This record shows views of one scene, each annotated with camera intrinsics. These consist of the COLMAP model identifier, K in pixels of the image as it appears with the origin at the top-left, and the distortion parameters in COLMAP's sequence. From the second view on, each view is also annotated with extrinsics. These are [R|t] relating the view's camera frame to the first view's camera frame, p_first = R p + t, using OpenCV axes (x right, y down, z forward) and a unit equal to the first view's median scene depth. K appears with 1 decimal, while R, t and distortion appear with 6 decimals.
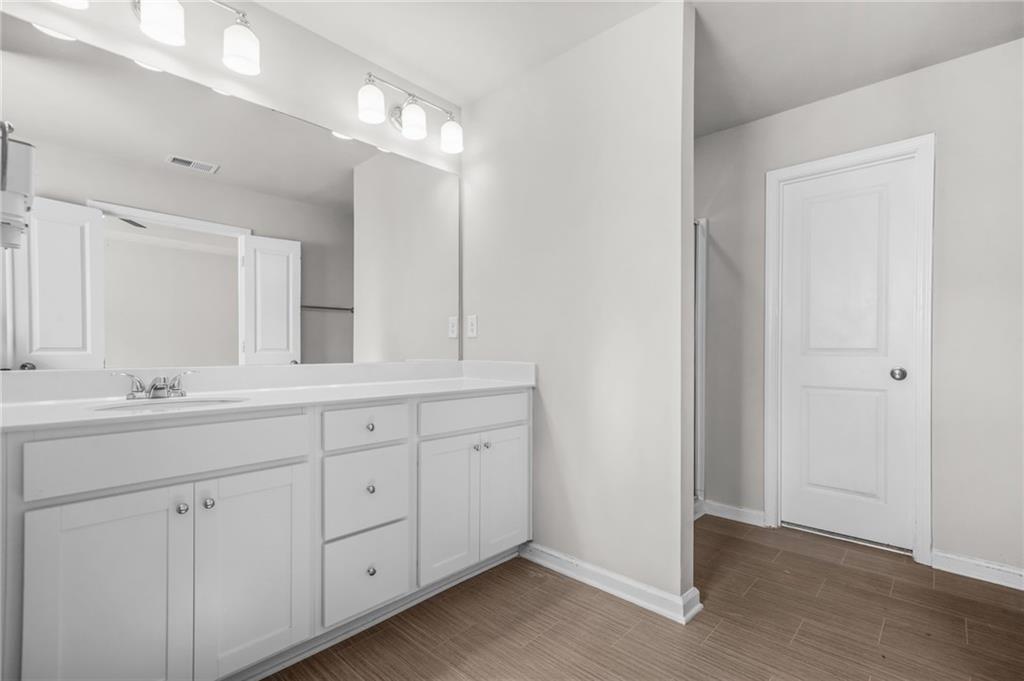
lens RADIAL K [[457.4, 0, 512.8], [0, 457.4, 354.3], [0, 0, 1]] dist [0.000983, 0.000109]
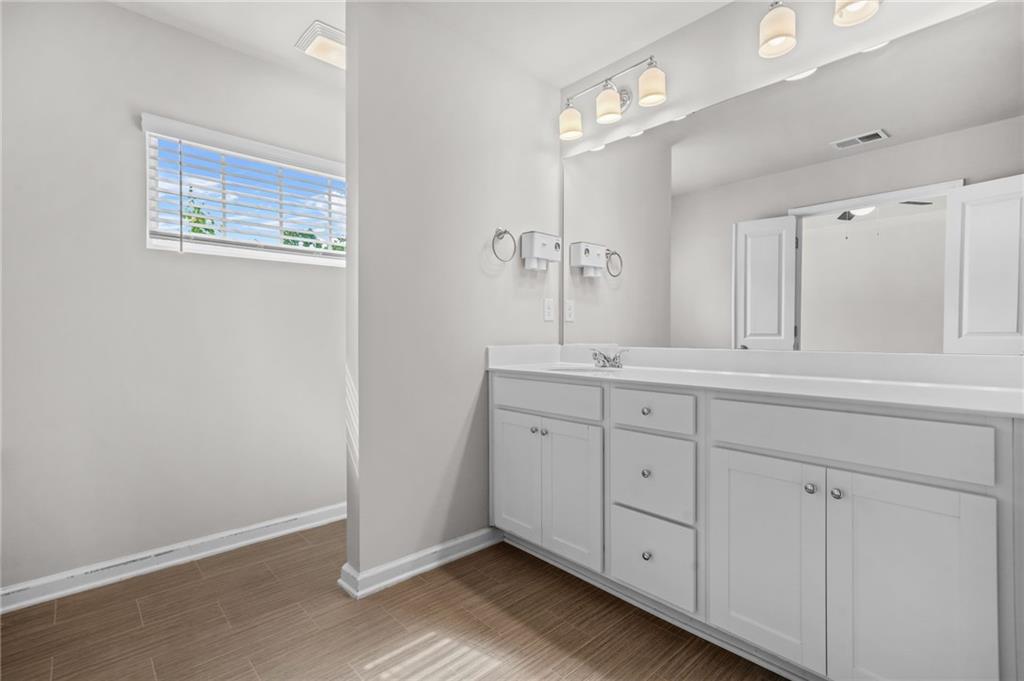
lens RADIAL K [[467.0, 0, 512.0], [0, 467.0, 340.5], [0, 0, 1]] dist [0.003198, 0.000325]
pose [[-0.076674, 0.007280, -0.997030, 0.590522], [-0.005800, 0.999953, 0.007748, -0.001612], [0.997039, 0.006376, -0.076628, 0.633846]]
